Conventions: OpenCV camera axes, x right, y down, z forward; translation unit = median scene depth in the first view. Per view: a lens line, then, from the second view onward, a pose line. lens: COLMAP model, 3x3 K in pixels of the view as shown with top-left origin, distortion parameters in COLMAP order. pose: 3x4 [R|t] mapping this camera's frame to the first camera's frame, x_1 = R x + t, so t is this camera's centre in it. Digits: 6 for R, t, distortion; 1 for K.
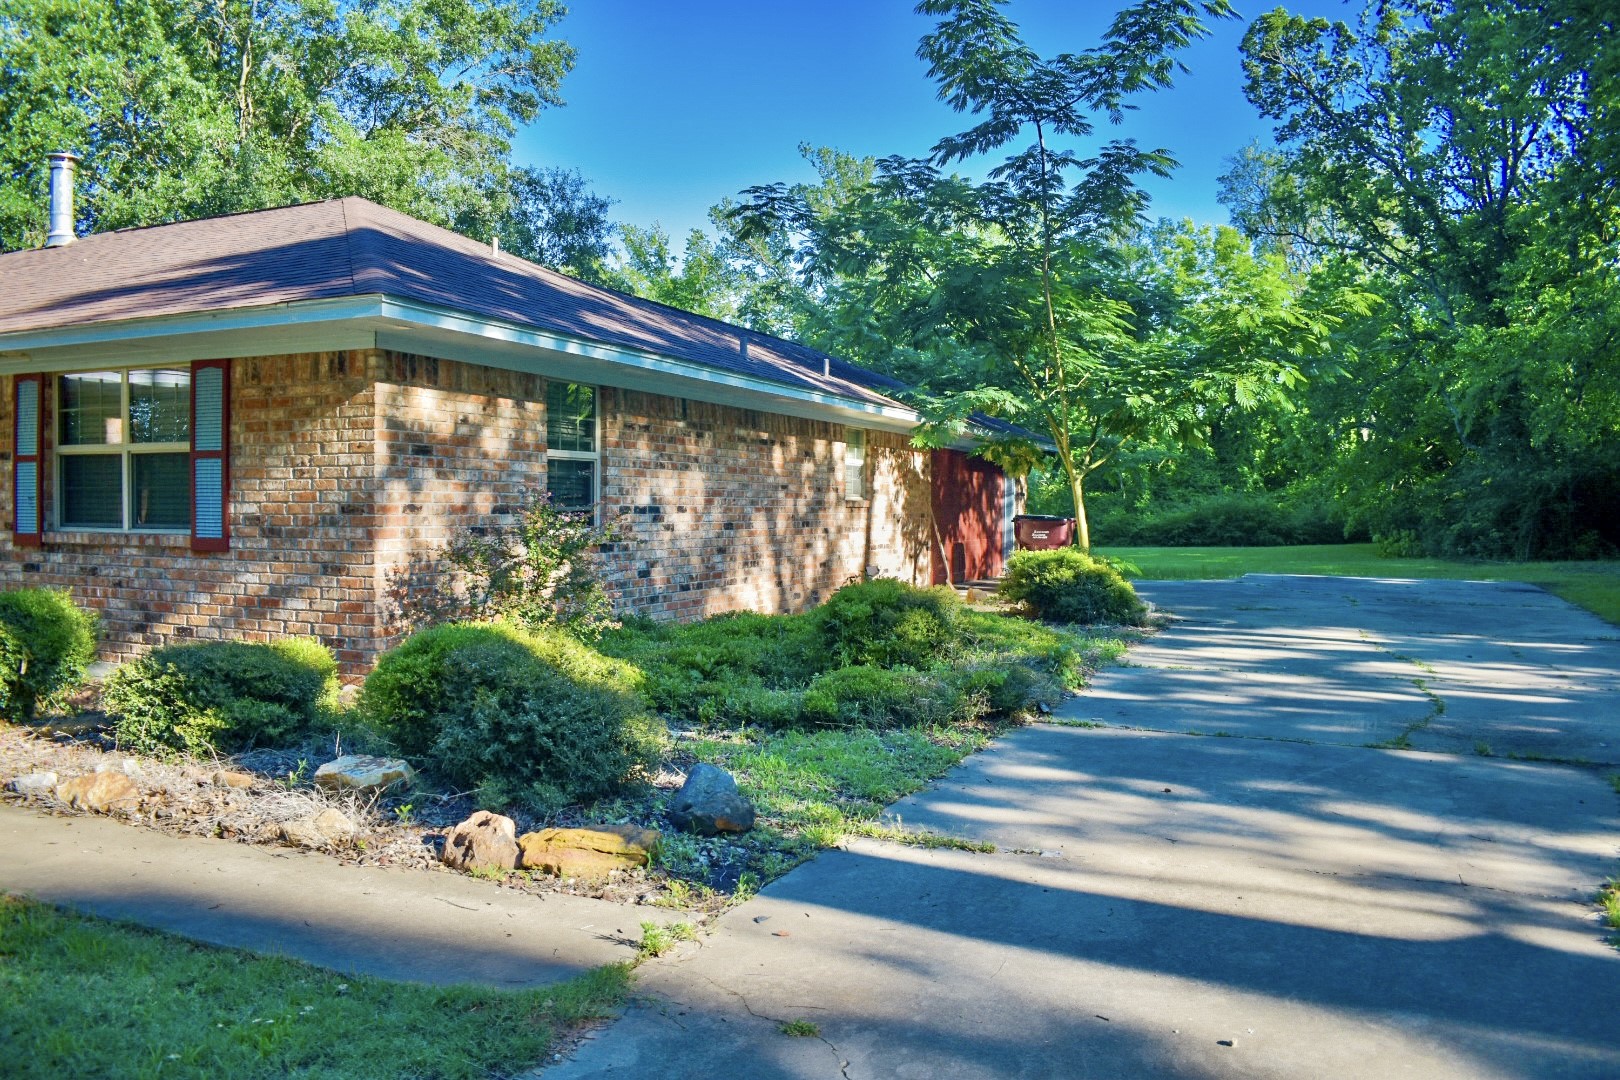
lens RADIAL K [[1263.7, 0, 807.8], [0, 1263.7, 544.9], [0, 0, 1]] dist [-0.096670, 0.015143]
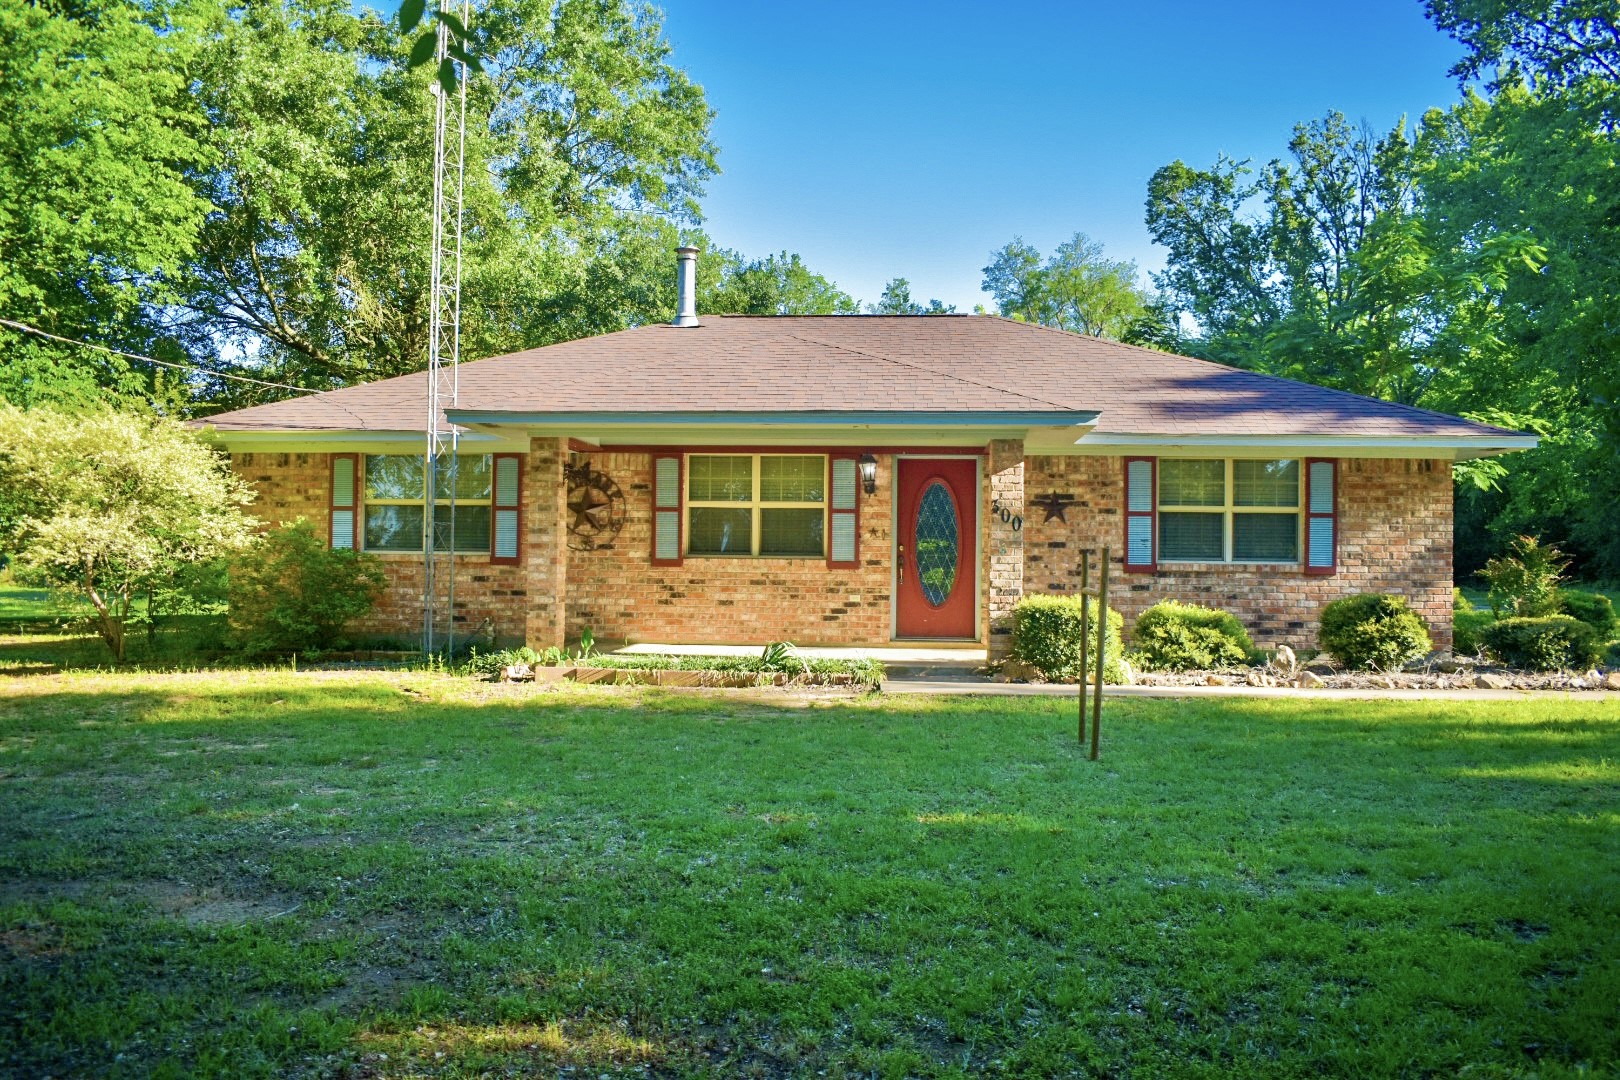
lens RADIAL K [[1263.7, 0, 816.7], [0, 1263.7, 547.3], [0, 0, 1]] dist [-0.096670, 0.015143]
pose [[0.945184, 0.004952, 0.326500, -1.498924], [0.007058, 0.999342, -0.035590, 0.020757], [-0.326461, 0.035944, 0.944527, -0.305650]]
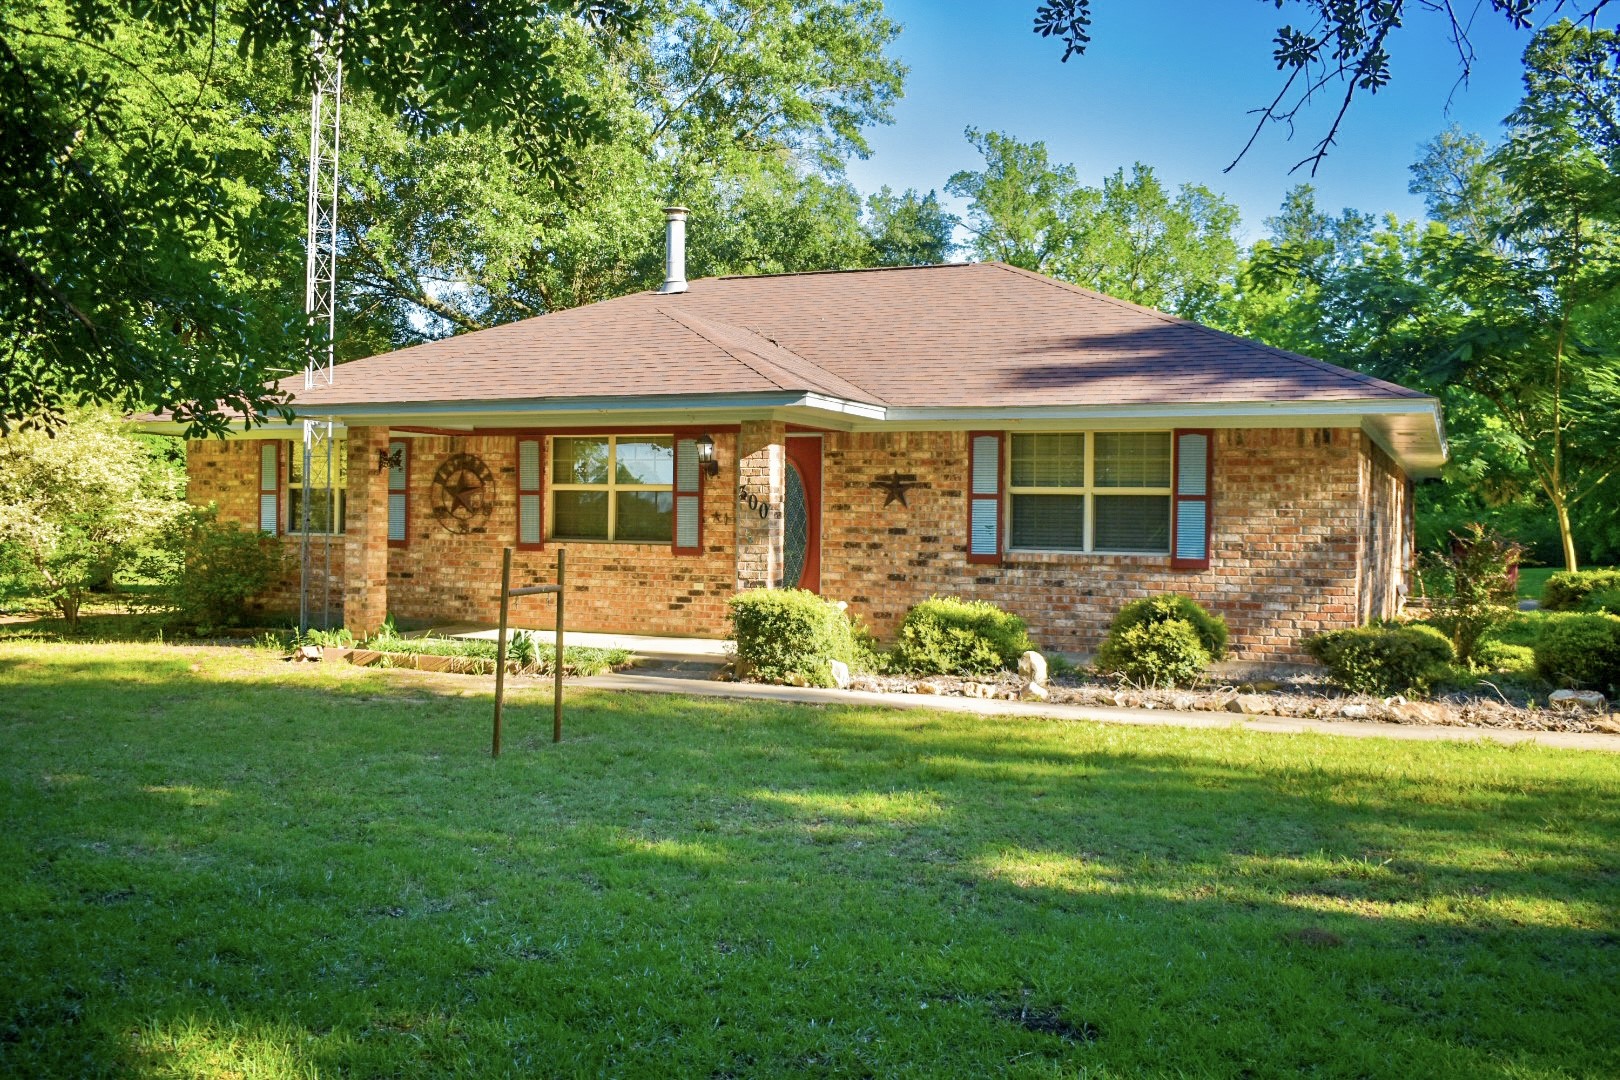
lens RADIAL K [[1494.4, 0, 813.8], [0, 1494.4, 535.4], [0, 0, 1]] dist [-0.077987, 0.000000]
pose [[0.999983, 0.005736, -0.001434, -0.816244], [-0.005763, 0.999786, -0.019883, 0.003160], [0.001320, 0.019891, 0.999801, -0.586143]]
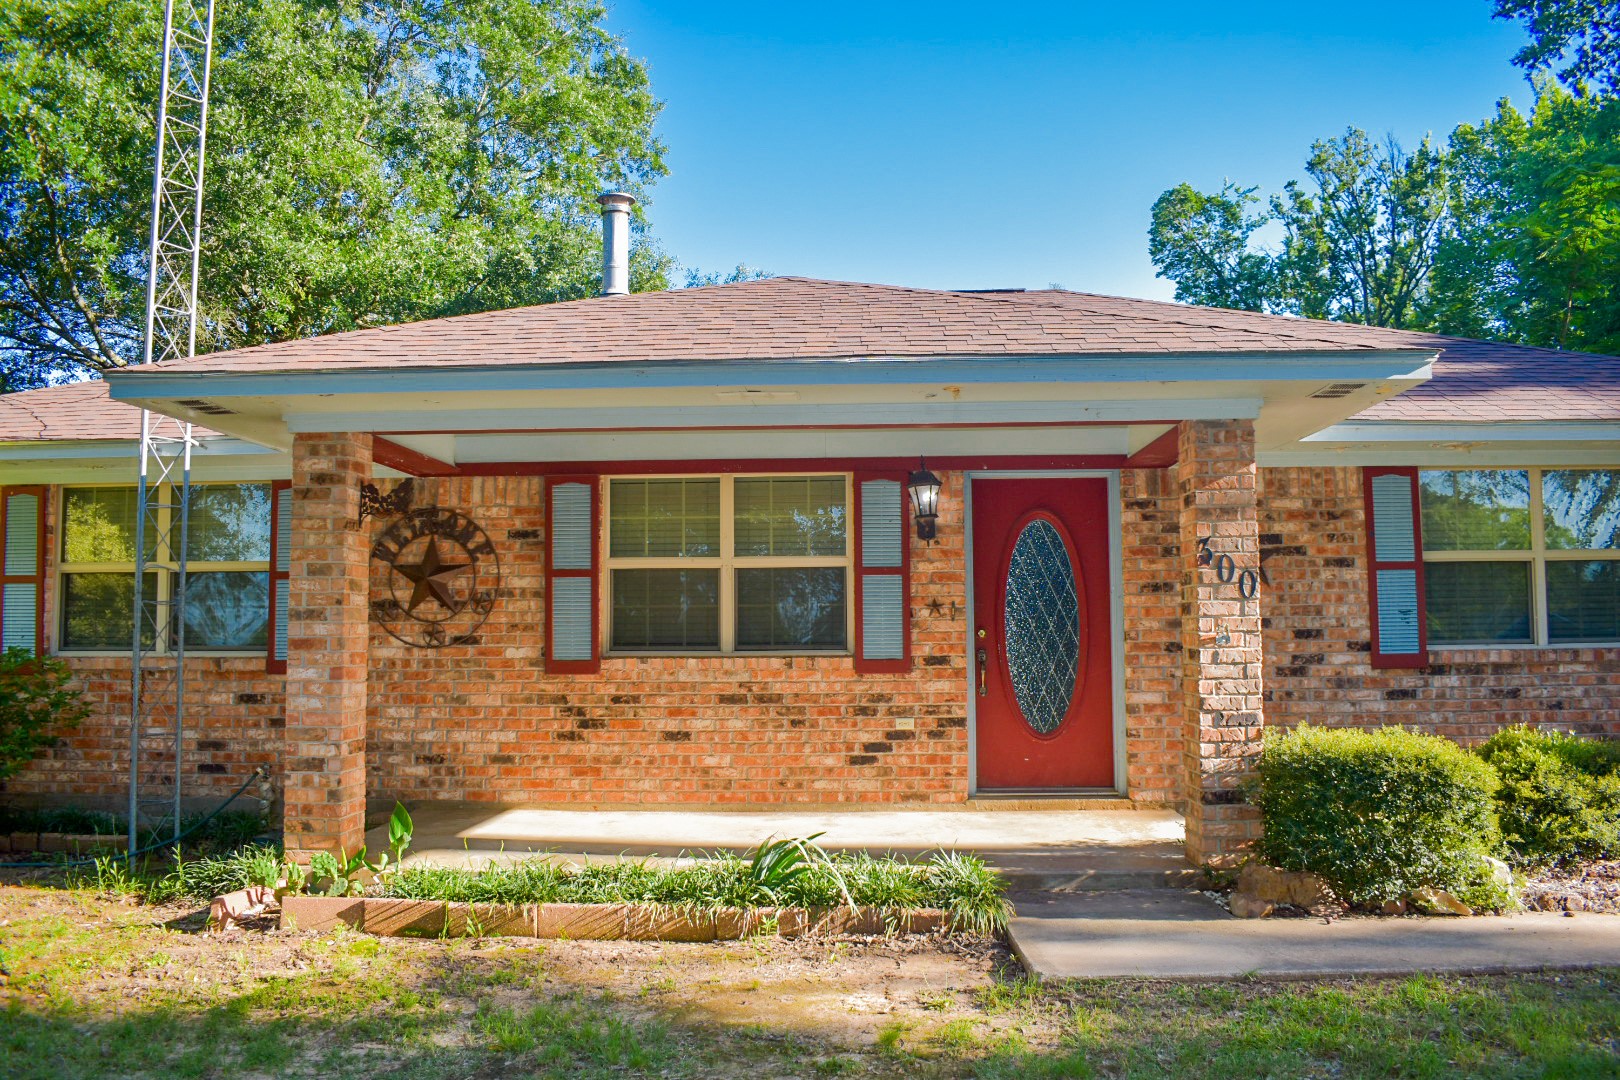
lens RADIAL K [[1263.7, 0, 816.4], [0, 1263.7, 547.5], [0, 0, 1]] dist [-0.096670, 0.015143]
pose [[0.933422, 0.009661, 0.358651, -1.322261], [0.026179, 0.995139, -0.094940, -0.011963], [-0.357824, 0.098008, 0.928631, 0.337390]]
